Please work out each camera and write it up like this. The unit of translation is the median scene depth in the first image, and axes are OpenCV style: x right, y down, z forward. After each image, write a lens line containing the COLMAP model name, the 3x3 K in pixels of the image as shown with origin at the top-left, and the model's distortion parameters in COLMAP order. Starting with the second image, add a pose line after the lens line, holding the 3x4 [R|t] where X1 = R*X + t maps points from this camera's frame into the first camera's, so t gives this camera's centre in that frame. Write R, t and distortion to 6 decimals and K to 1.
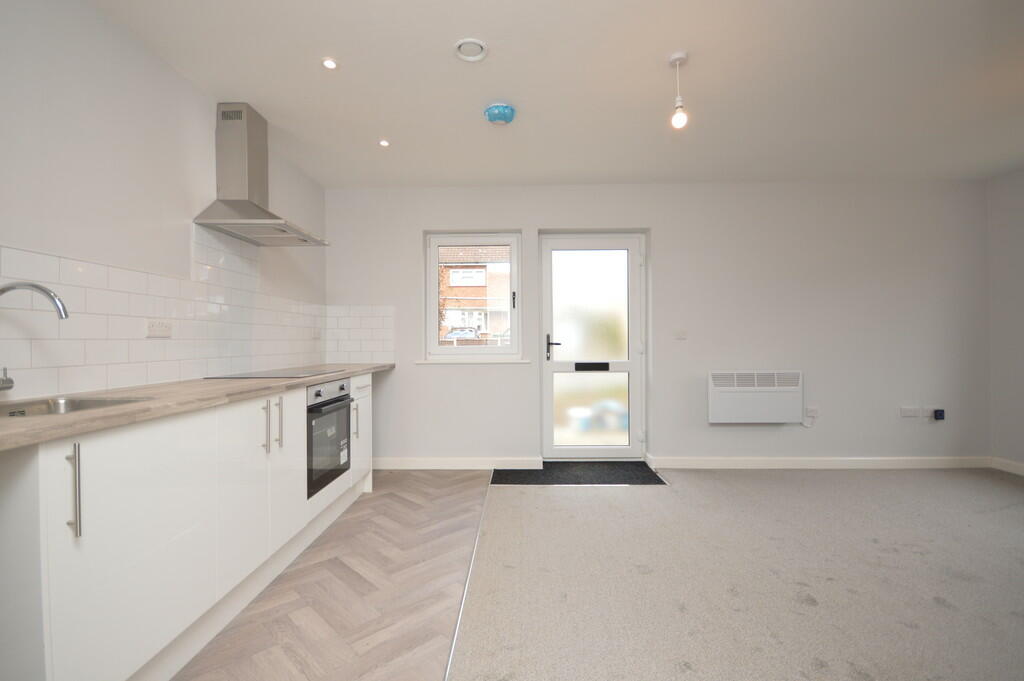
lens RADIAL K [[448.4, 0, 512.0], [0, 448.4, 340.5], [0, 0, 1]] dist [0.000624, 0.000068]
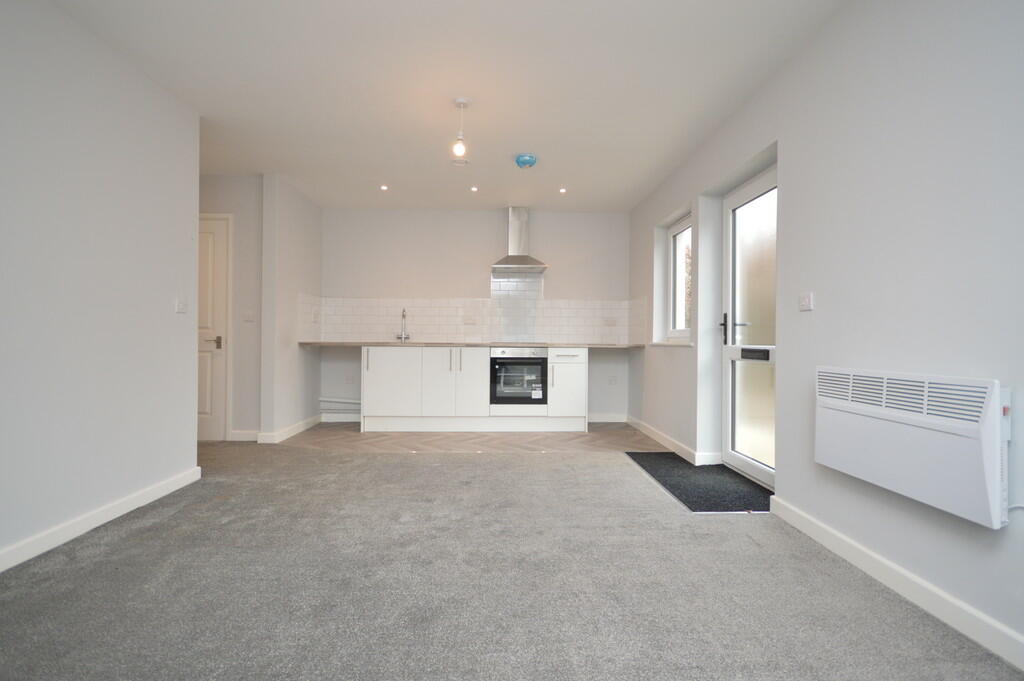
lens RADIAL K [[453.0, 0, 509.5], [0, 453.0, 334.0], [0, 0, 1]] dist [0.000587, -0.000015]
pose [[0.058956, -0.003519, -0.998254, 1.299929], [-0.002536, 0.999990, -0.003675, 0.041253], [0.998257, 0.002748, 0.058947, 0.799899]]
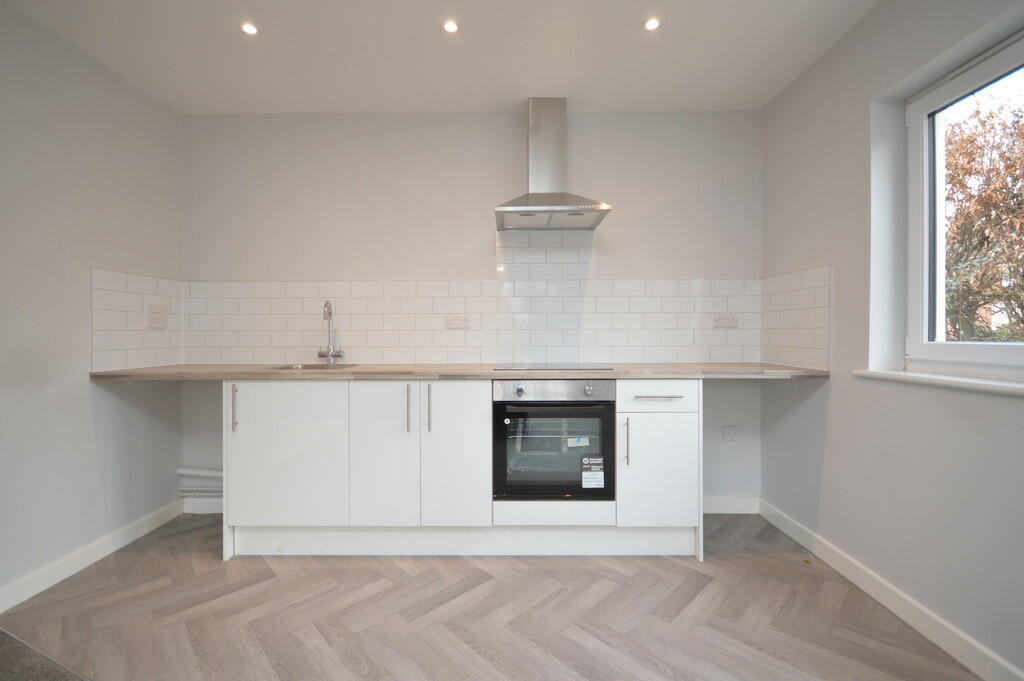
lens RADIAL K [[453.0, 0, 509.5], [0, 453.0, 334.0], [0, 0, 1]] dist [0.000587, -0.000015]
pose [[0.011055, 0.011236, -0.999876, 0.408602], [0.007665, 0.999907, 0.011321, -0.004372], [0.999910, -0.007789, 0.010968, 0.849406]]
